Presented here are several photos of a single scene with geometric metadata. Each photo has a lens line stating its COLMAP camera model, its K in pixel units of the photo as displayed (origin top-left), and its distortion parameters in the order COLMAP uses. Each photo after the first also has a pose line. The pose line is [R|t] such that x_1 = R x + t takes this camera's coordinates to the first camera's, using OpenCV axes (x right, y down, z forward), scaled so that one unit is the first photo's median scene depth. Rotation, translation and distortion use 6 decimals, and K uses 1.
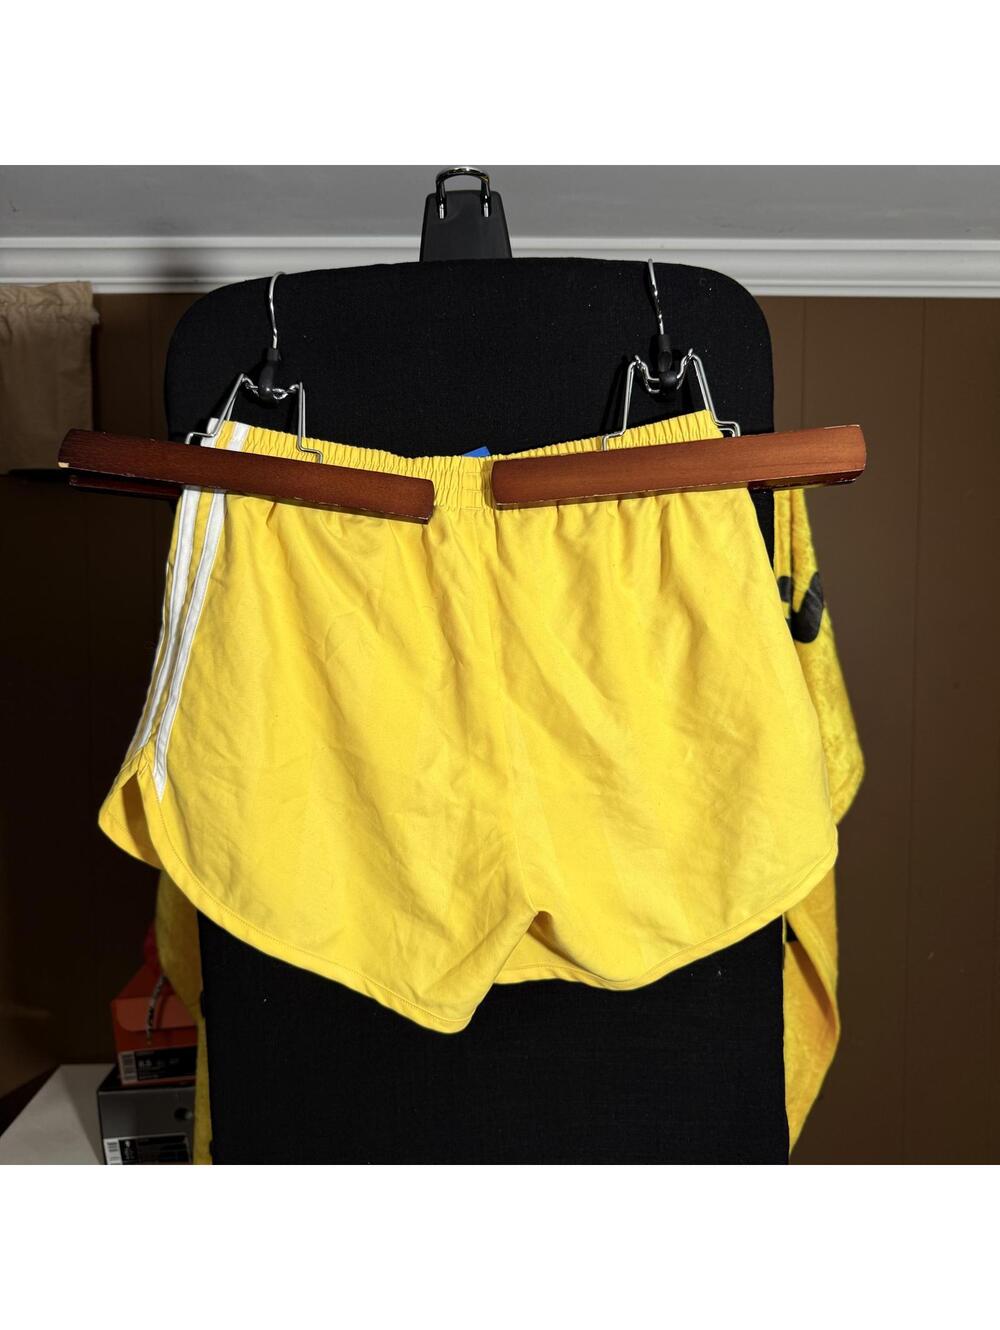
lens RADIAL K [[926.6, 0, 500.0], [0, 926.6, 665.0], [0, 0, 1]] dist [0.001446, -0.000033]
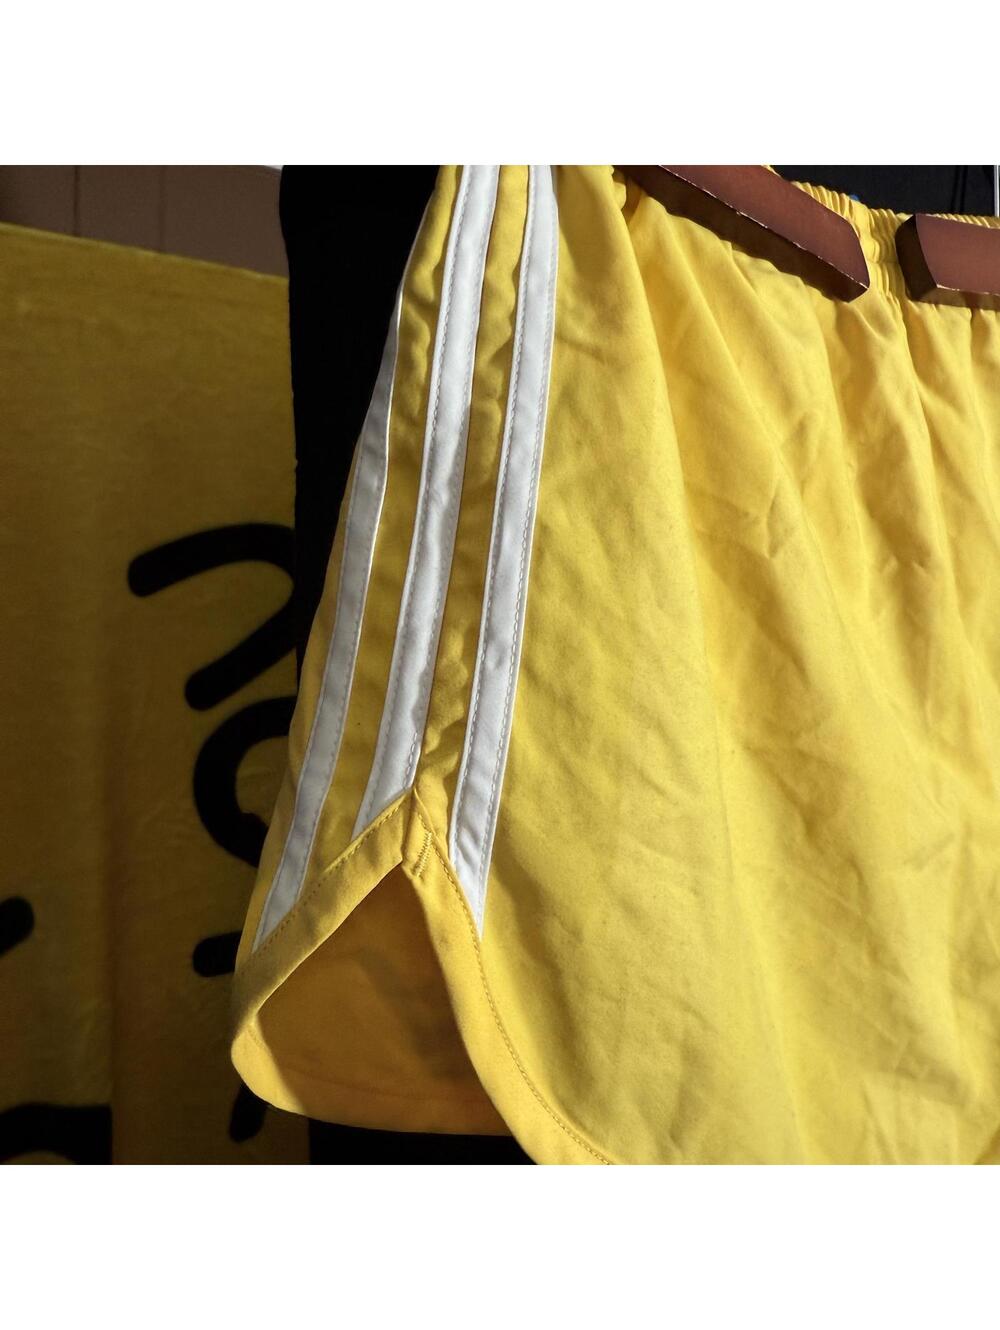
lens RADIAL K [[971.4, 0, 499.8], [0, 971.4, 590.8], [0, 0, 1]] dist [-0.032973, -0.003661]
pose [[0.862475, -0.003895, 0.506085, -0.546471], [0.031554, 0.998439, -0.046091, 0.030874], [-0.505116, 0.055722, 0.861251, 0.669293]]
